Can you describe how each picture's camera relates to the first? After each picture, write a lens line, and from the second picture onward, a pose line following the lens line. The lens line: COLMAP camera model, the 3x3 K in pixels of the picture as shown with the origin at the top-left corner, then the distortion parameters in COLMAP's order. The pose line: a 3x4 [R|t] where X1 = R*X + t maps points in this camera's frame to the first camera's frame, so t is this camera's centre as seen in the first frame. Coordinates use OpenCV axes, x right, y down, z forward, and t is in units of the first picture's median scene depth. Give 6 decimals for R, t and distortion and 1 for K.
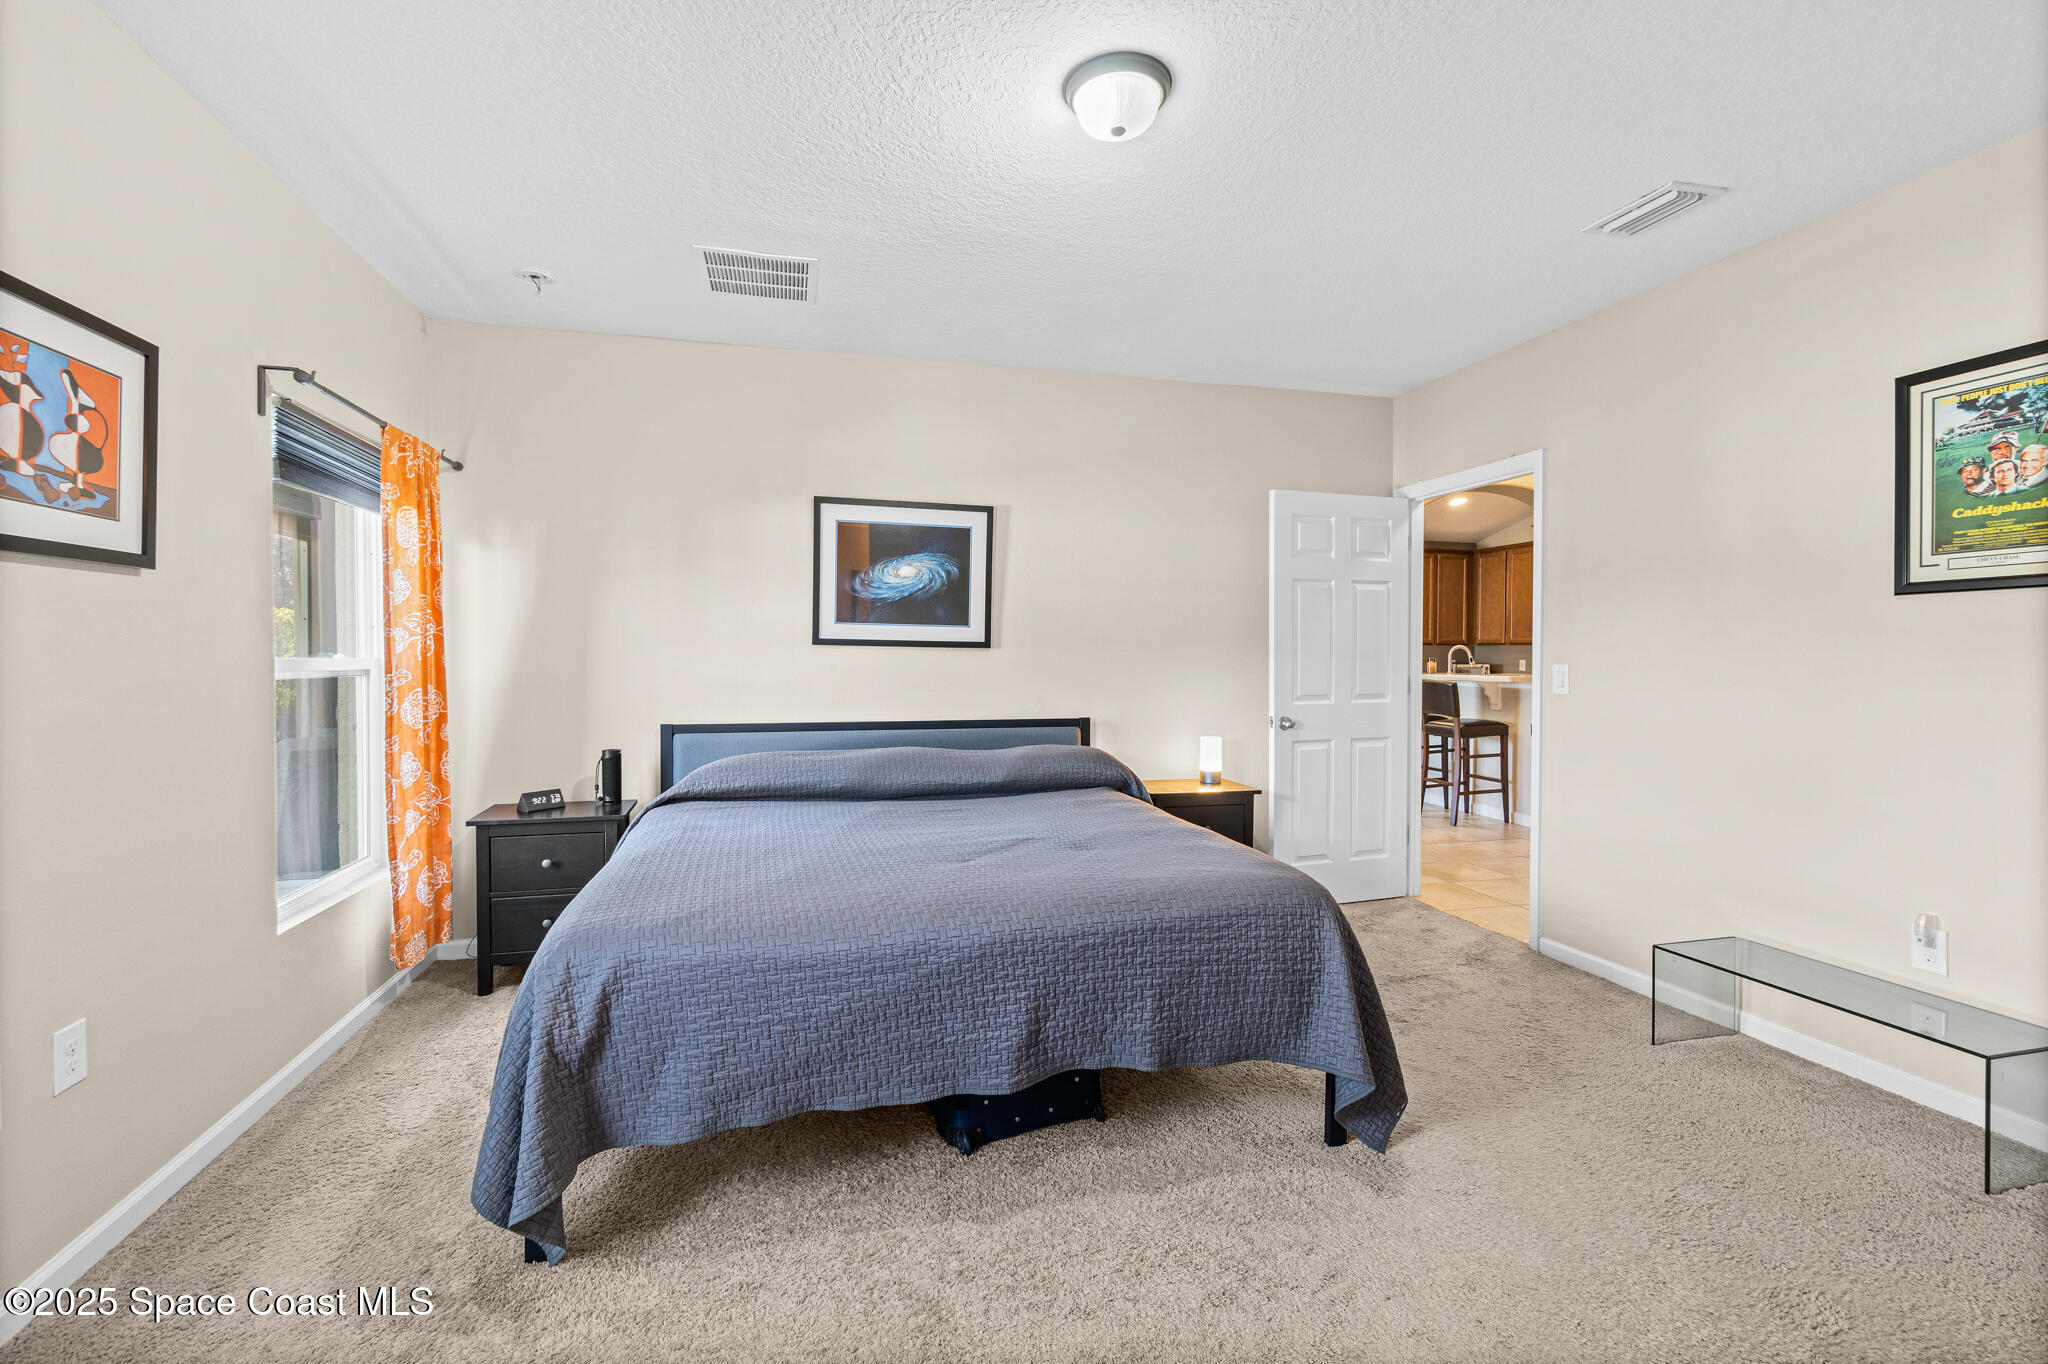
lens RADIAL K [[890.7, 0, 1000.8], [0, 890.7, 669.8], [0, 0, 1]] dist [-0.008390, 0.000059]
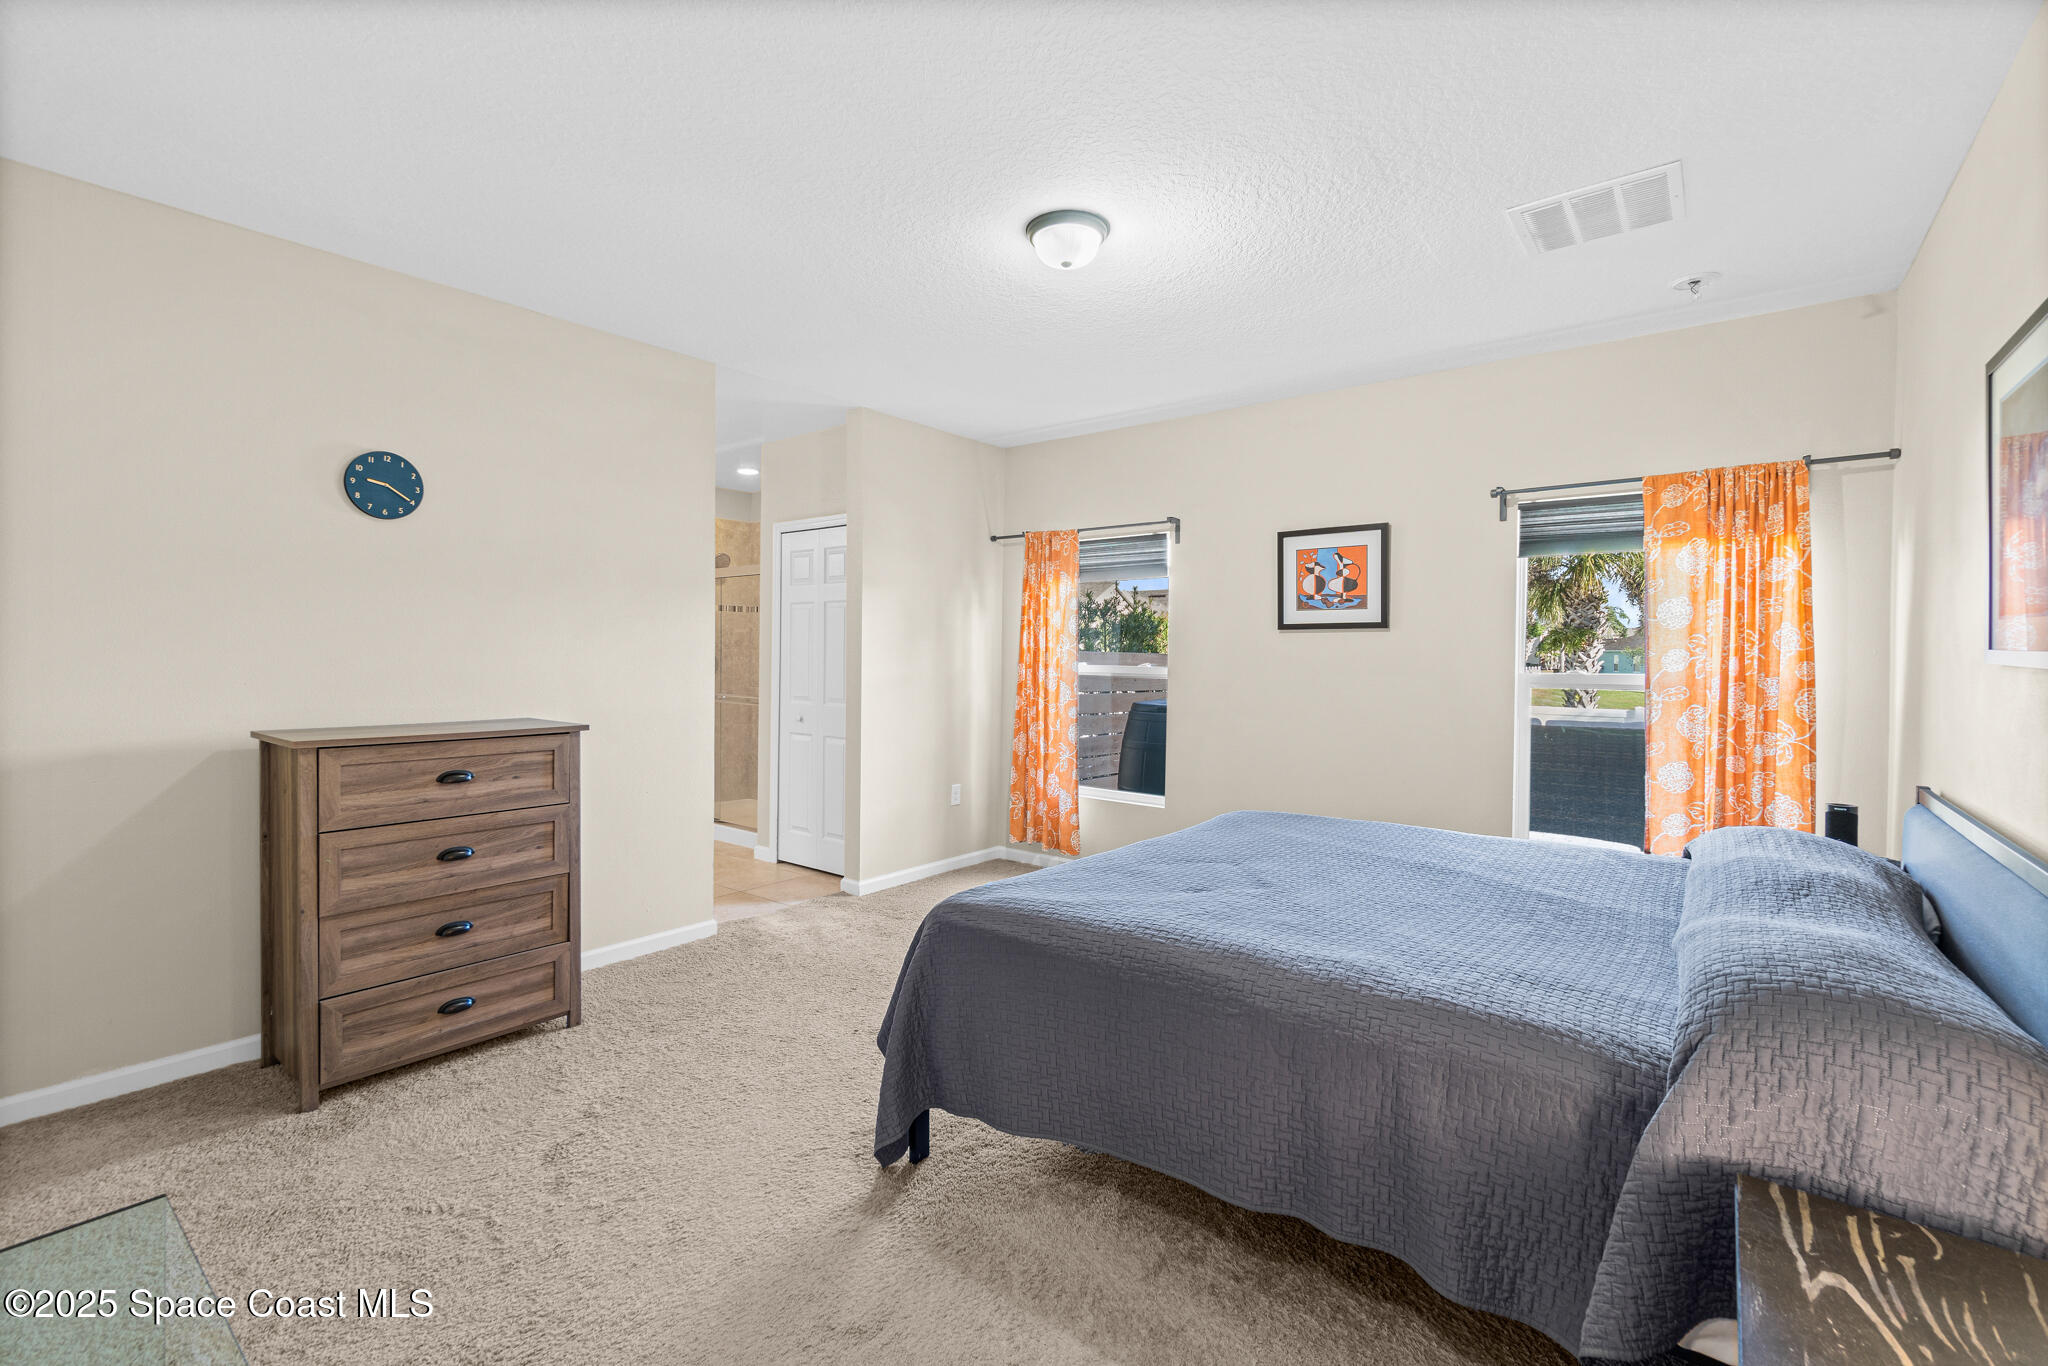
lens RADIAL K [[890.7, 0, 1003.9], [0, 890.7, 668.3], [0, 0, 1]] dist [-0.004399, 0.001166]
pose [[-0.798624, -0.000810, -0.601830, 0.680372], [-0.021141, 0.999420, 0.026710, -0.035388], [0.601459, 0.034055, -0.798177, 1.389509]]
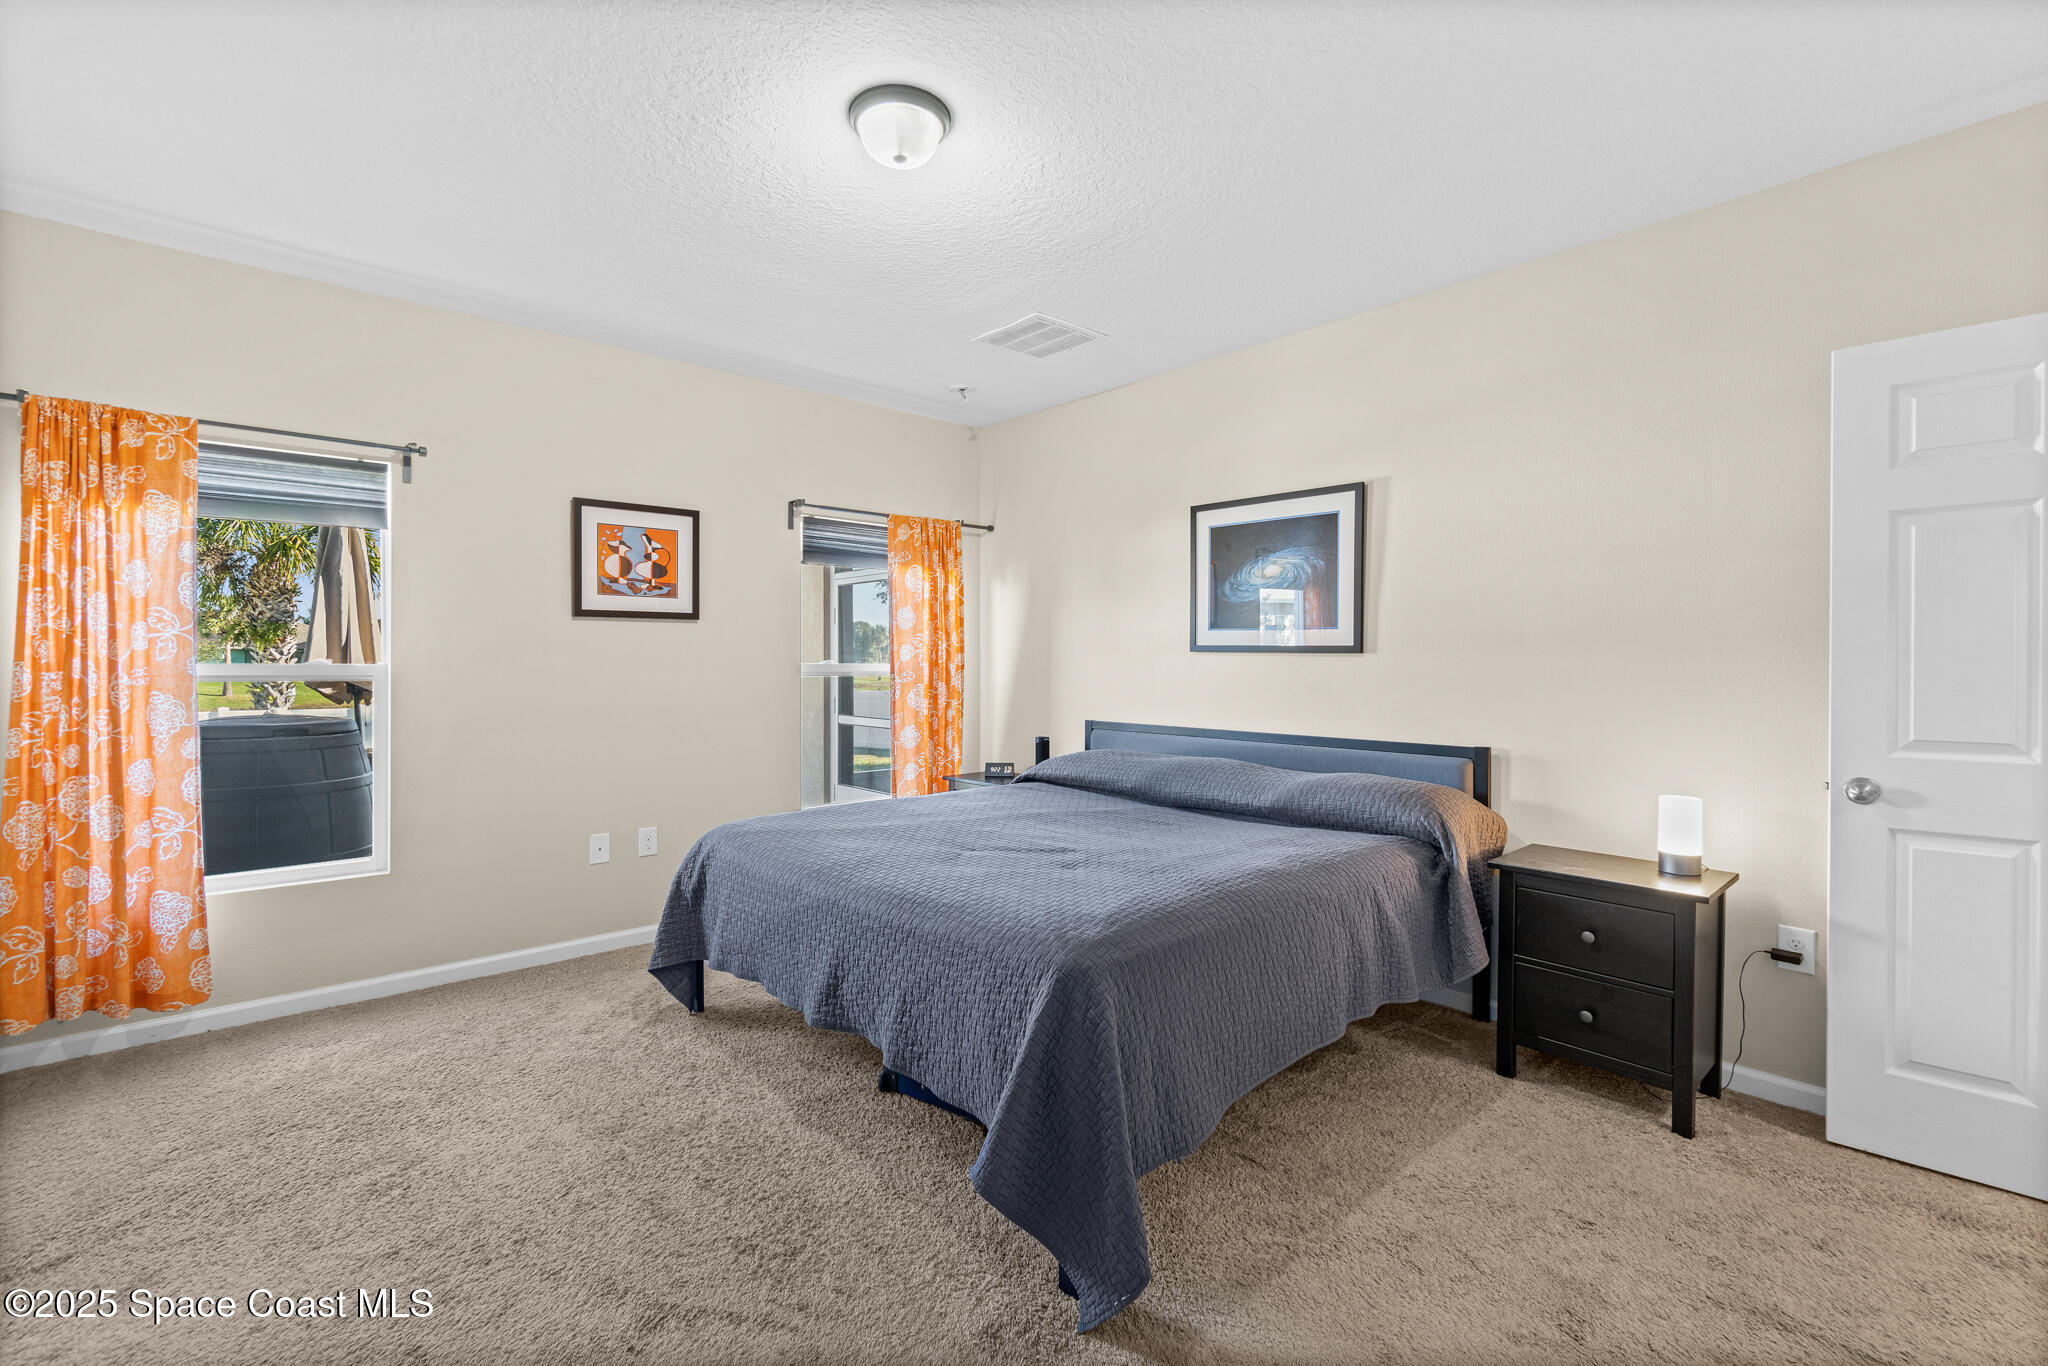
lens RADIAL K [[890.7, 0, 1003.9], [0, 890.7, 668.3], [0, 0, 1]] dist [-0.004399, 0.001166]
pose [[0.456109, 0.004804, -0.889911, 0.782128], [-0.015812, 0.999871, -0.002707, -0.003583], [0.889783, 0.015306, 0.456127, 0.445336]]
